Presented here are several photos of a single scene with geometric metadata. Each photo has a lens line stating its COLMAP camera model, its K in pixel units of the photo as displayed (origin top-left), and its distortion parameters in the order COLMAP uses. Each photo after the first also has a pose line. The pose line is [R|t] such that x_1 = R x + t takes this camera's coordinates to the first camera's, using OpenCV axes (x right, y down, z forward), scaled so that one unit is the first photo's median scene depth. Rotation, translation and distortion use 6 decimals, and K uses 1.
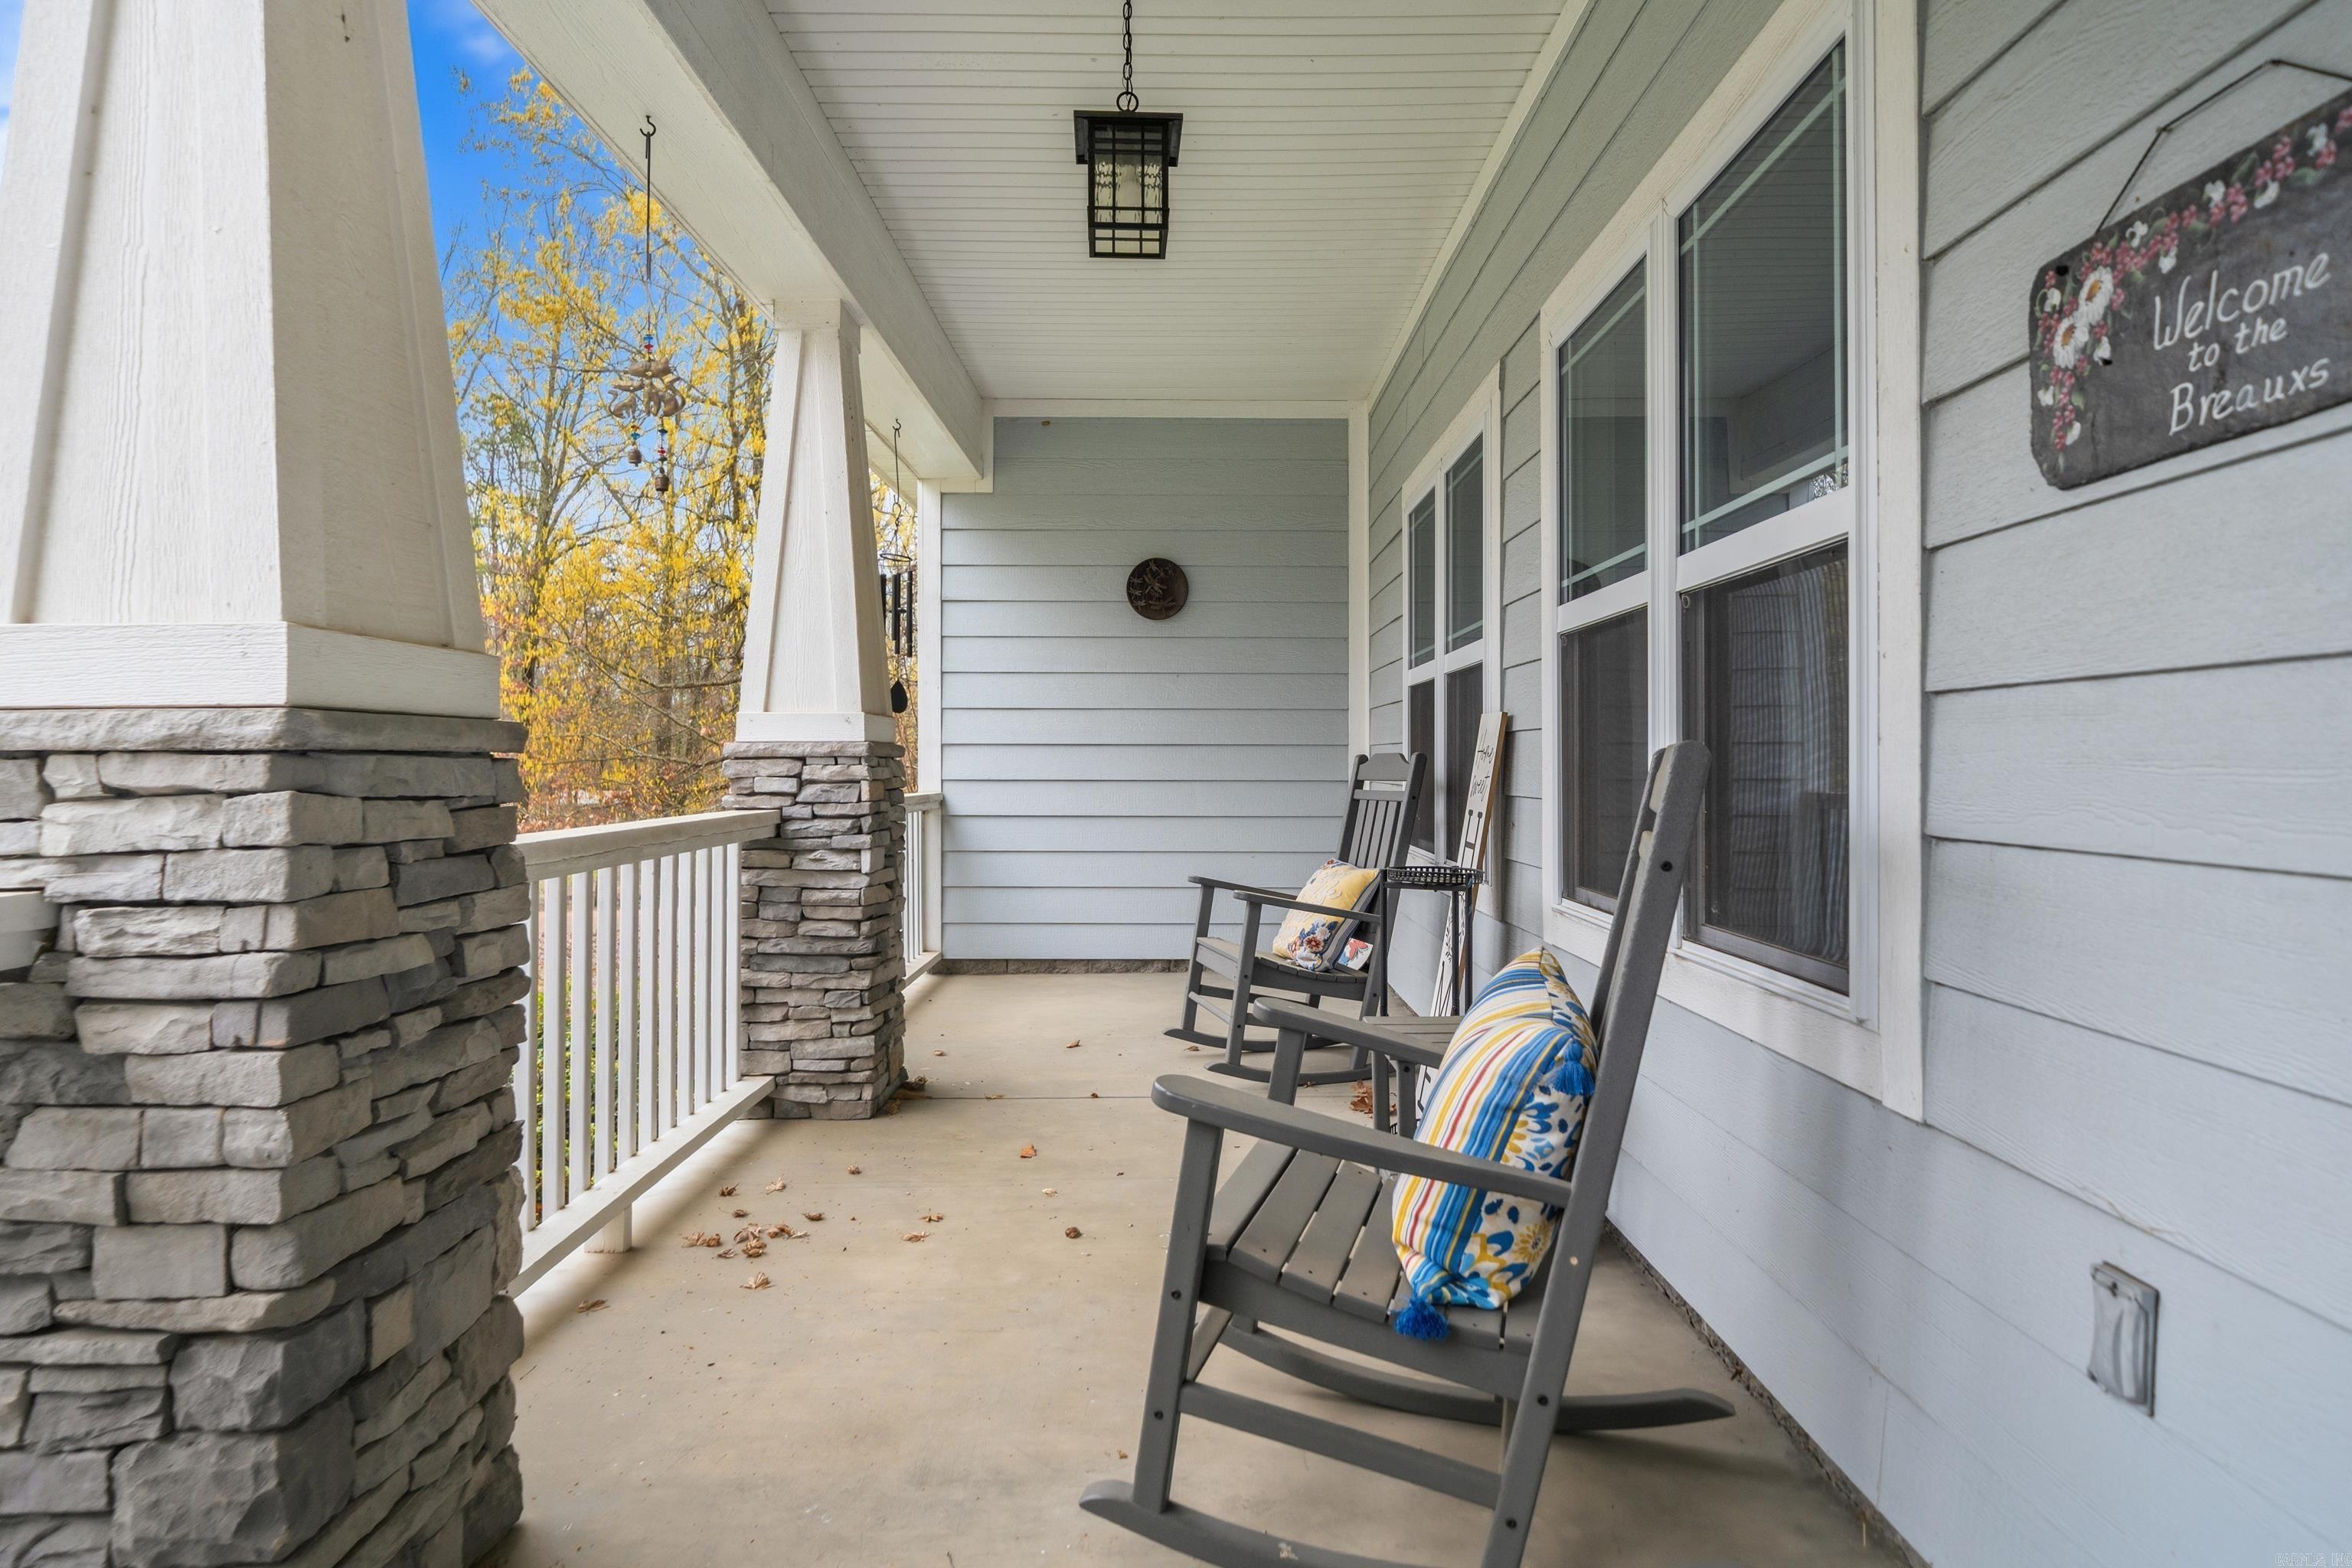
lens RADIAL K [[1357.1, 0, 1181.2], [0, 1357.1, 750.5], [0, 0, 1]] dist [-0.001397, 0.000256]
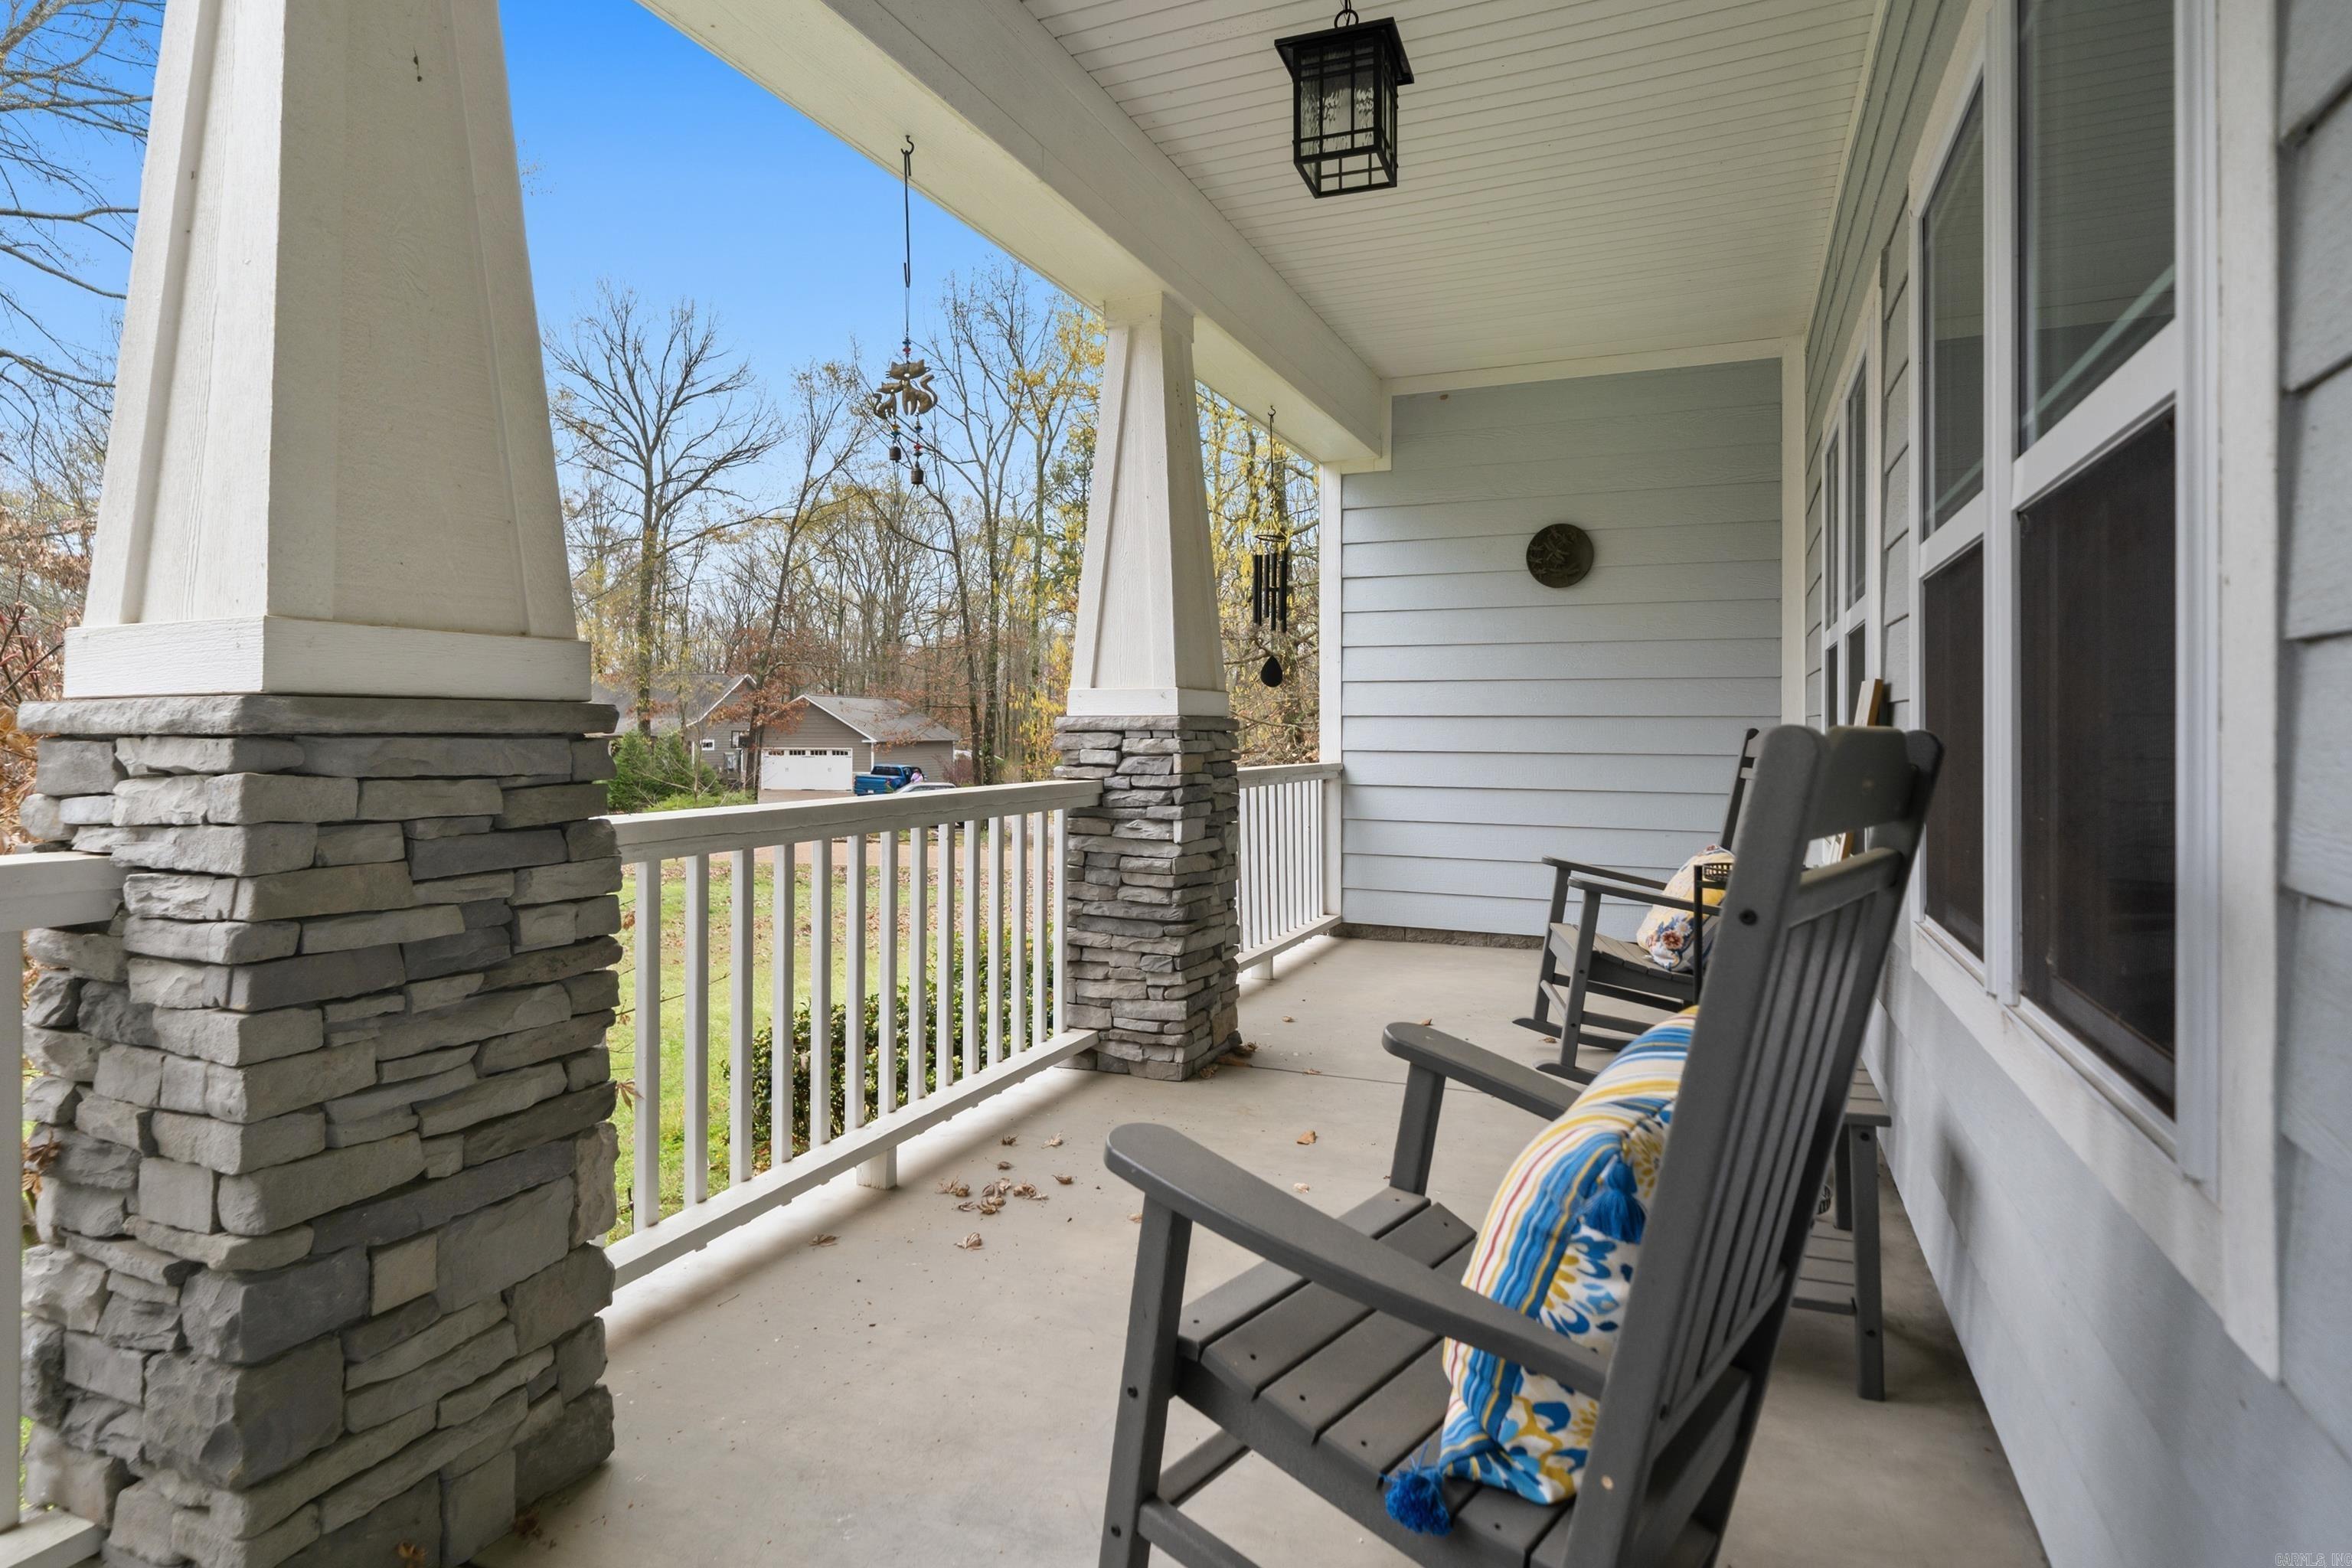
lens RADIAL K [[1227.6, 0, 1174.5], [0, 1227.6, 721.7], [0, 0, 1]] dist [-0.000397, 0.000077]
pose [[0.915095, 0.000684, -0.403238, 0.322626], [0.000318, 0.999997, 0.002417, -0.009989], [0.403239, -0.002340, 0.915092, 0.327091]]
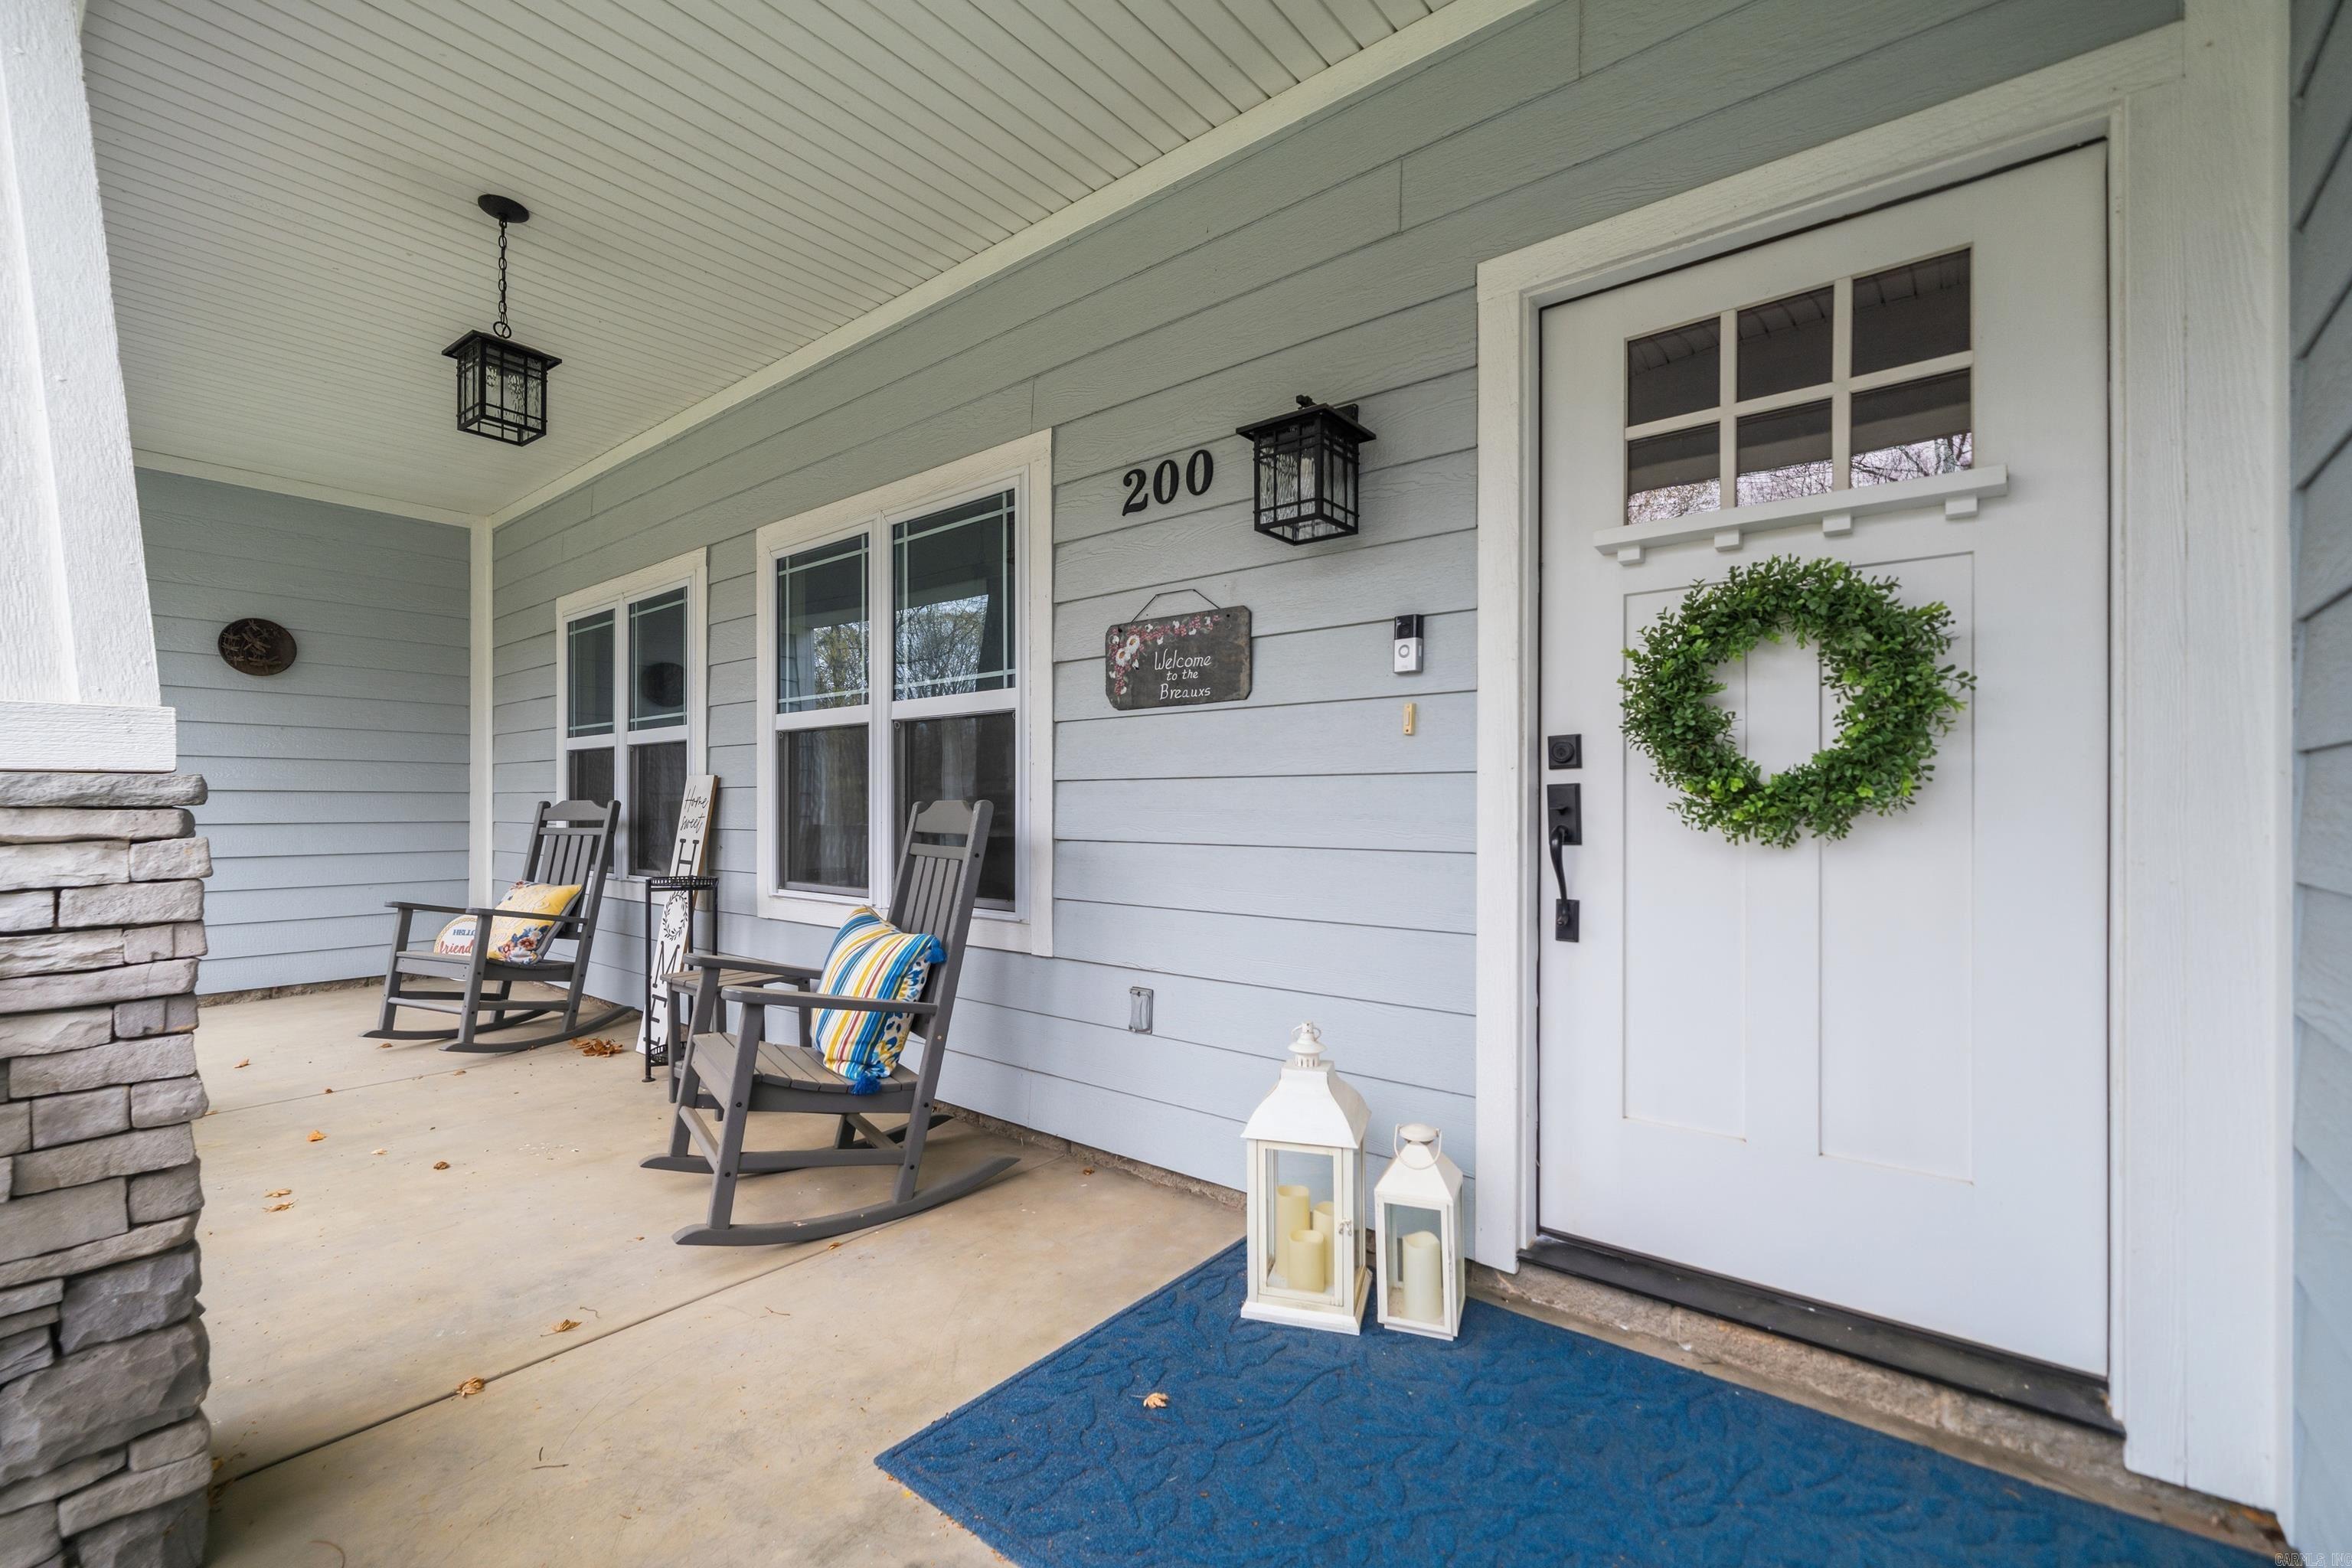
lens RADIAL K [[1008.5, 0, 1176.0], [0, 1008.5, 784.0], [0, 0, 1]] dist [-0.000349, -0.000073]
pose [[0.636352, 0.014712, 0.771259, -0.650691], [-0.006151, 0.999883, -0.013998, -0.011149], [-0.771374, 0.004164, 0.636368, -0.297060]]
